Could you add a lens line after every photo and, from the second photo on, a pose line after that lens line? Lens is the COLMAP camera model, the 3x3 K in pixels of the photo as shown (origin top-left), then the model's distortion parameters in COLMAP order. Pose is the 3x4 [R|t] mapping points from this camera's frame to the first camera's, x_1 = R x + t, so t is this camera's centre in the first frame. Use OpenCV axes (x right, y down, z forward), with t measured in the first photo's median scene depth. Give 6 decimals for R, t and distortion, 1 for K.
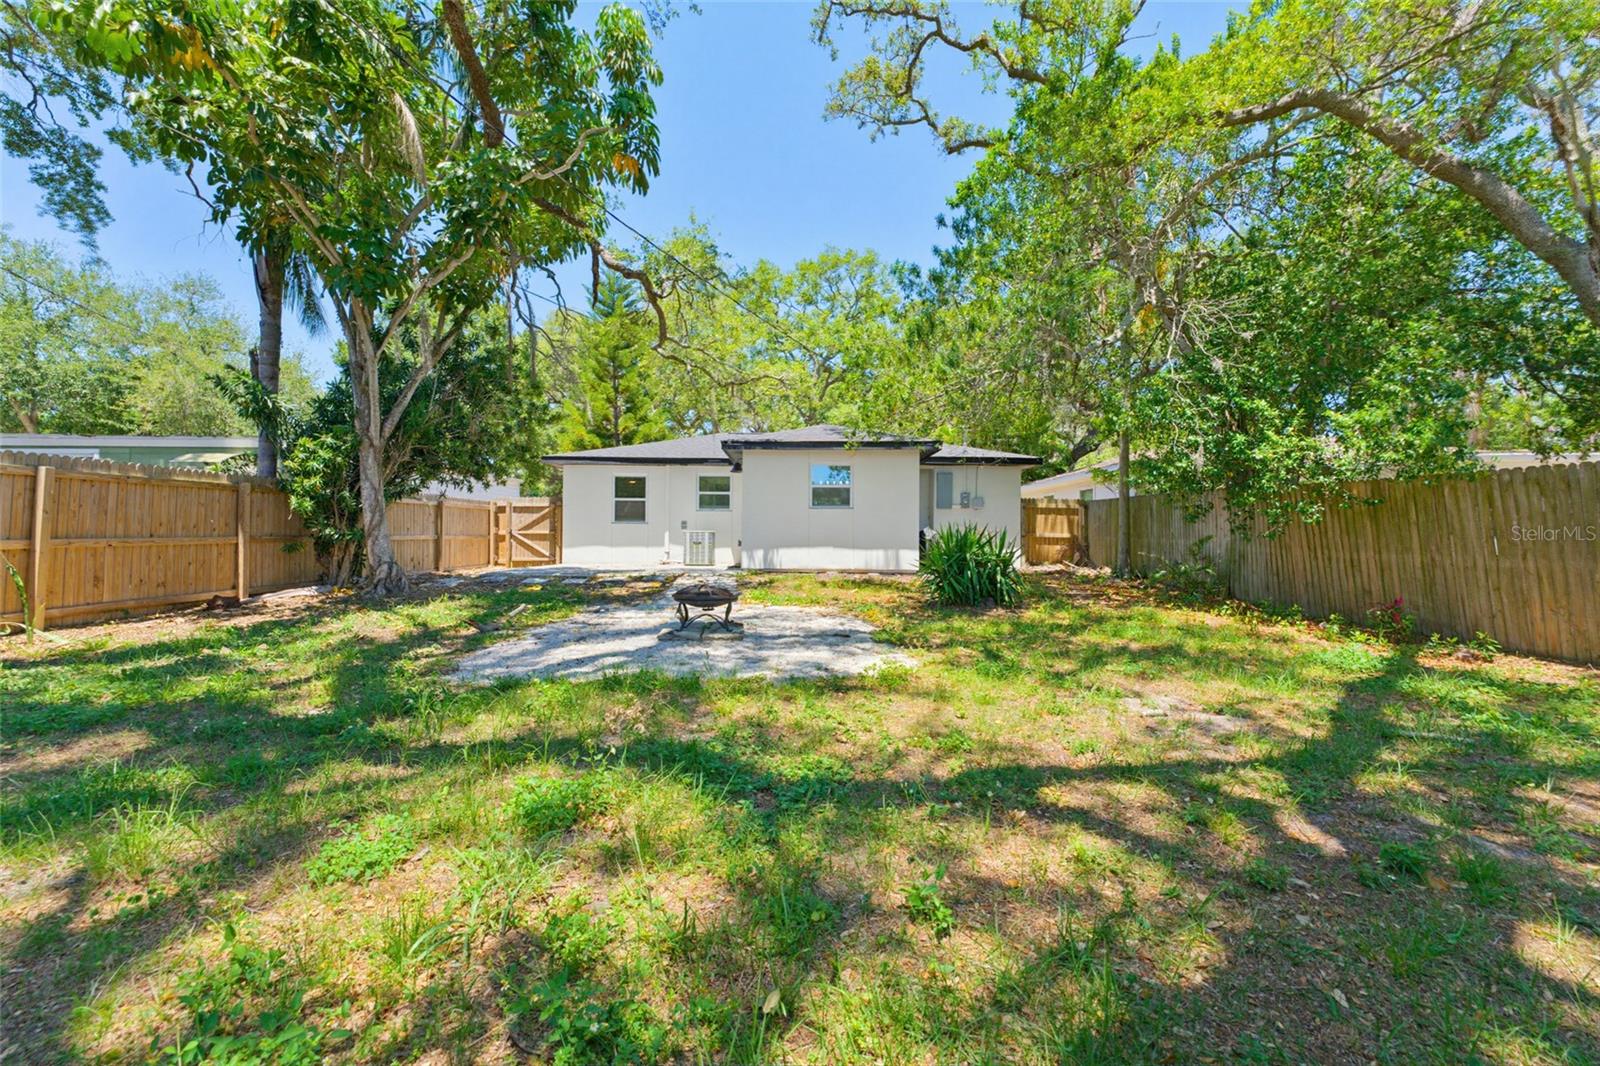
lens RADIAL K [[632.7, 0, 797.8], [0, 632.7, 532.8], [0, 0, 1]] dist [-0.003252, 0.000436]
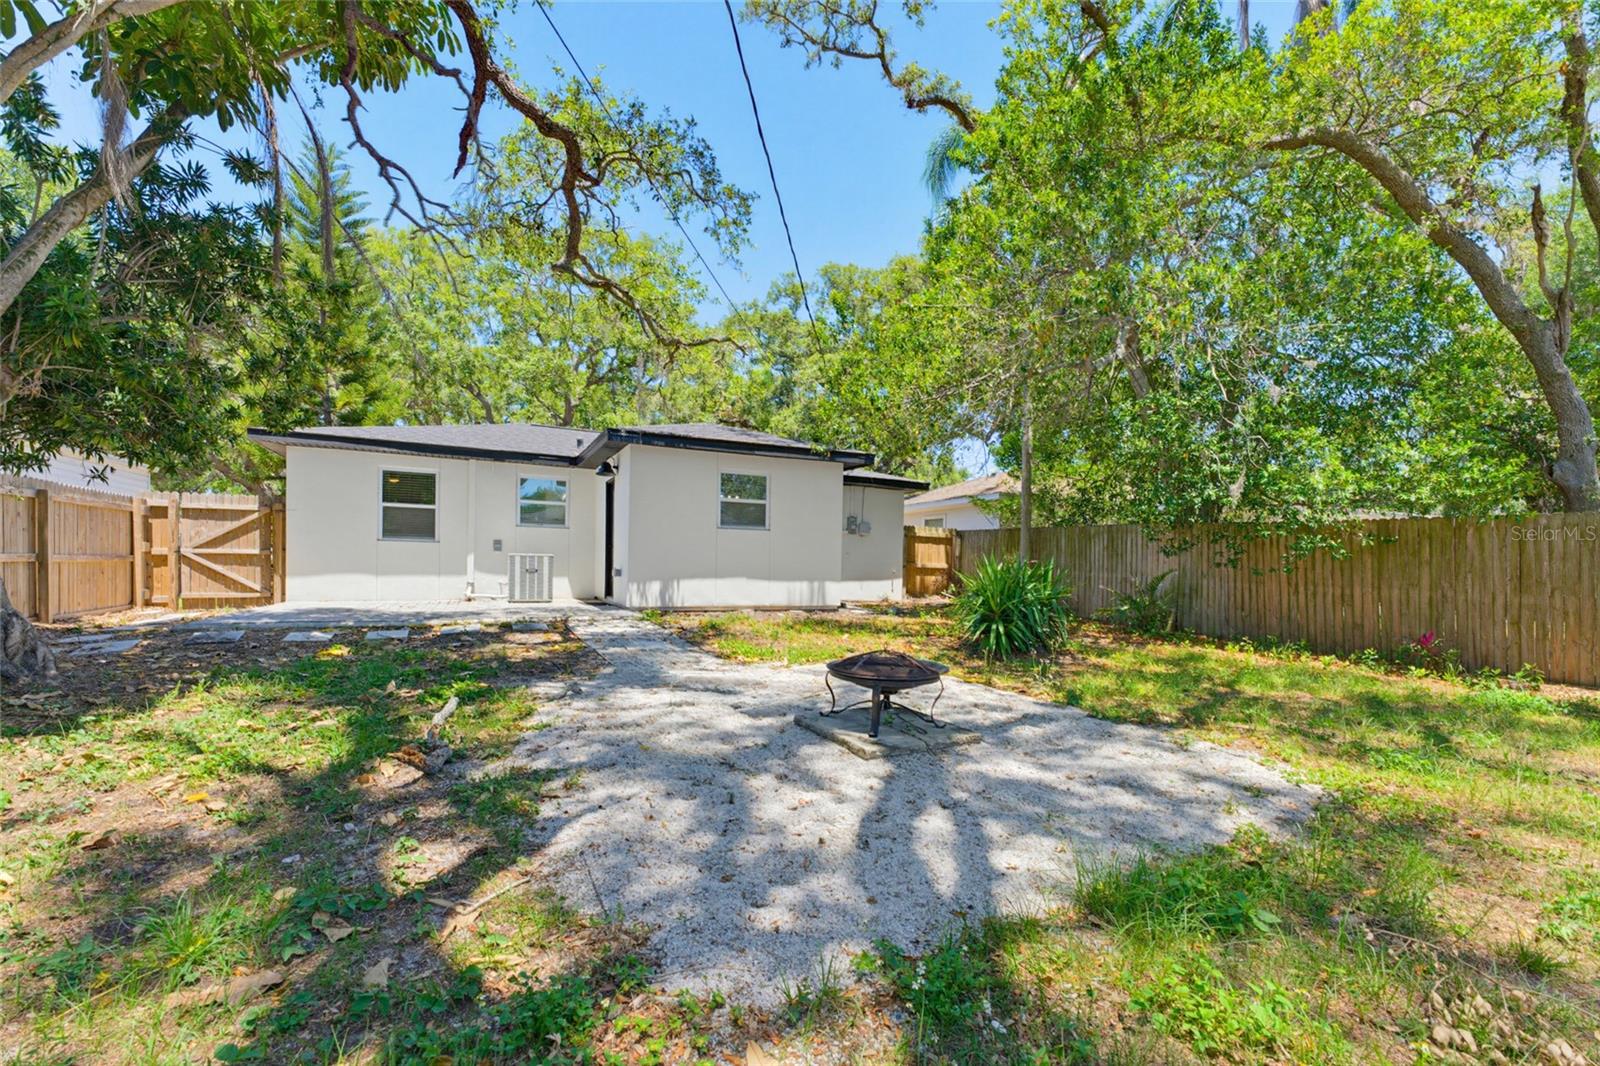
lens RADIAL K [[648.2, 0, 795.2], [0, 648.2, 580.7], [0, 0, 1]] dist [0.002040, 0.000045]
pose [[0.903435, 0.000036, 0.428724, -0.200782], [-0.015032, 0.999388, 0.031593, -0.000761], [-0.428461, -0.034987, 0.902883, 0.204746]]
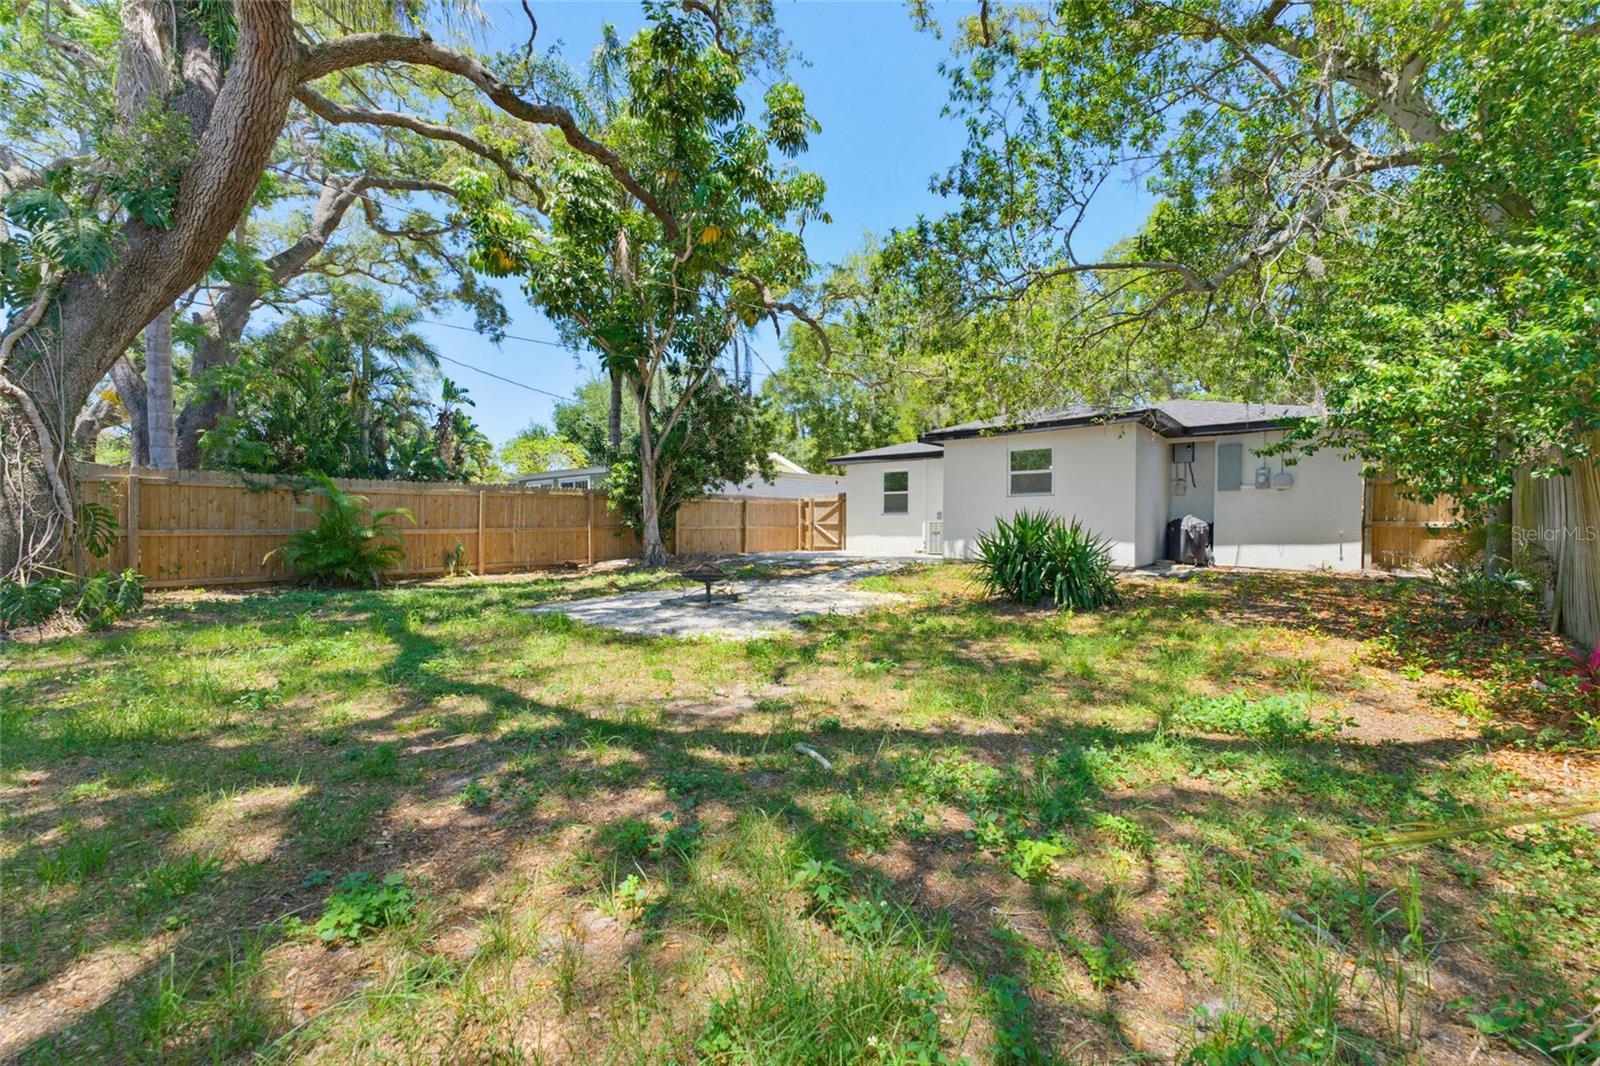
lens RADIAL K [[632.7, 0, 797.8], [0, 632.7, 532.8], [0, 0, 1]] dist [-0.003252, 0.000436]
pose [[0.745239, 0.005414, -0.666775, 0.353833], [0.004669, 0.999900, 0.013336, 0.001385], [0.666781, -0.013052, 0.745140, 0.078756]]
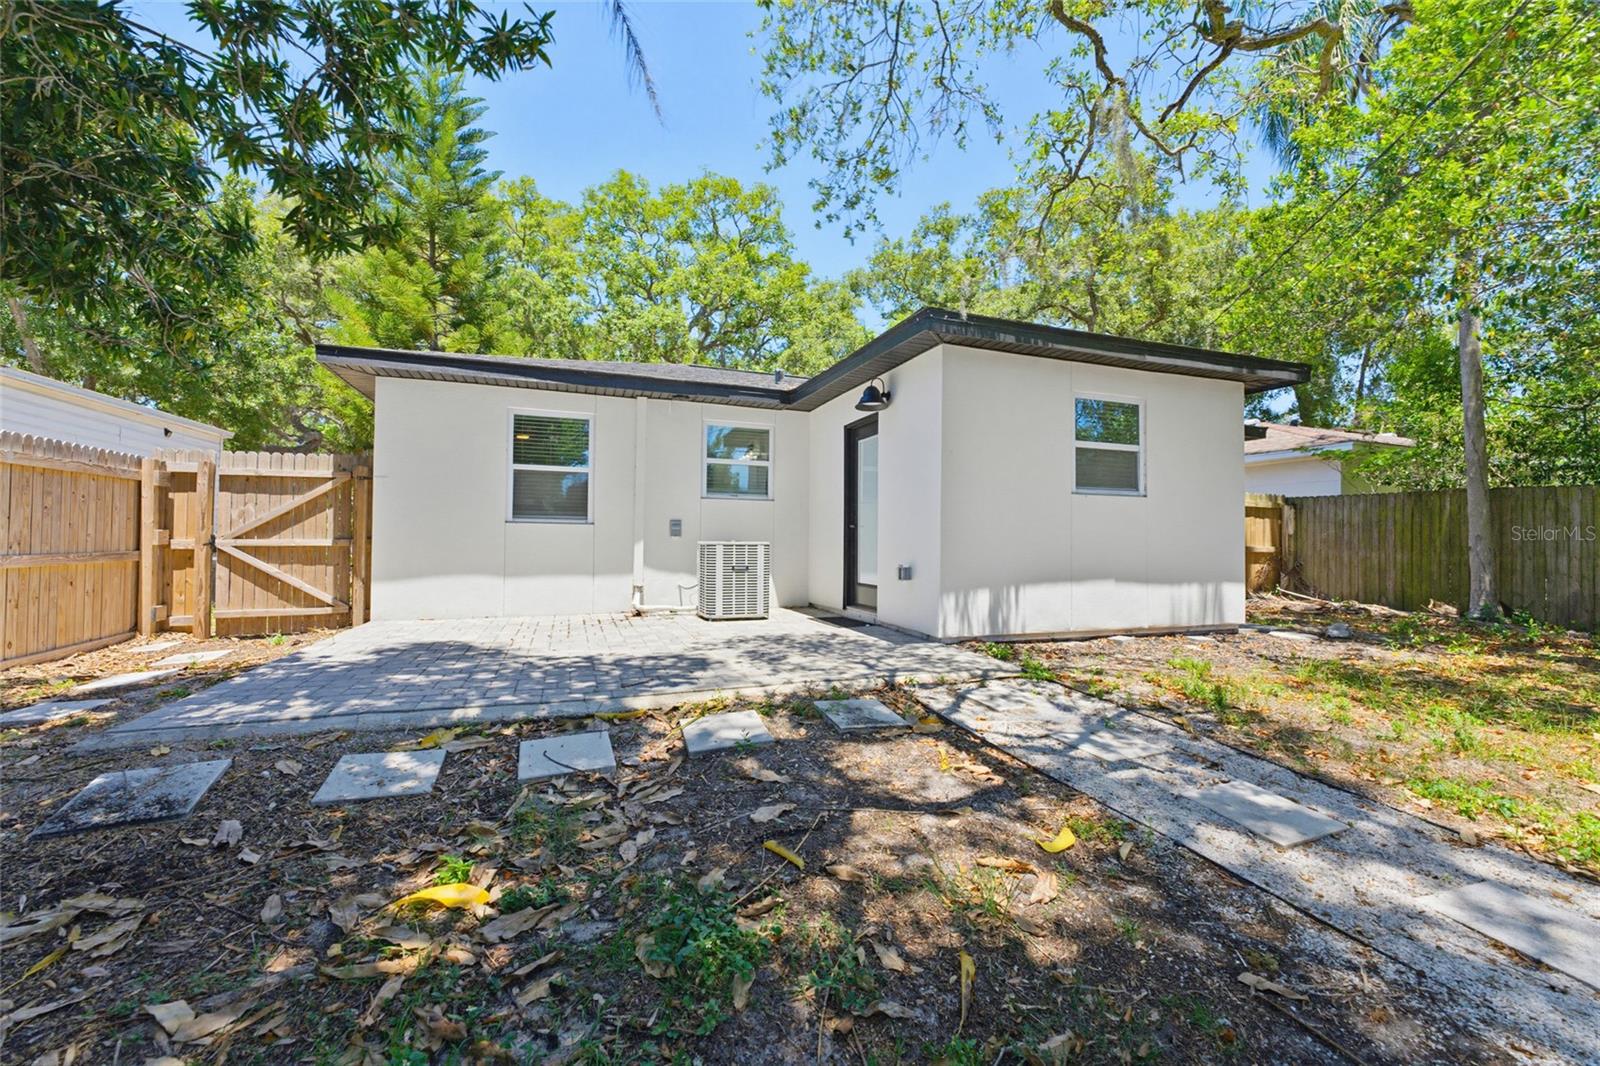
lens RADIAL K [[632.7, 0, 797.8], [0, 632.7, 532.8], [0, 0, 1]] dist [-0.003252, 0.000436]
pose [[0.942277, 0.005959, 0.334783, -0.265170], [-0.005297, 0.999982, -0.002888, -0.007990], [-0.334794, 0.000948, 0.942291, 0.558535]]
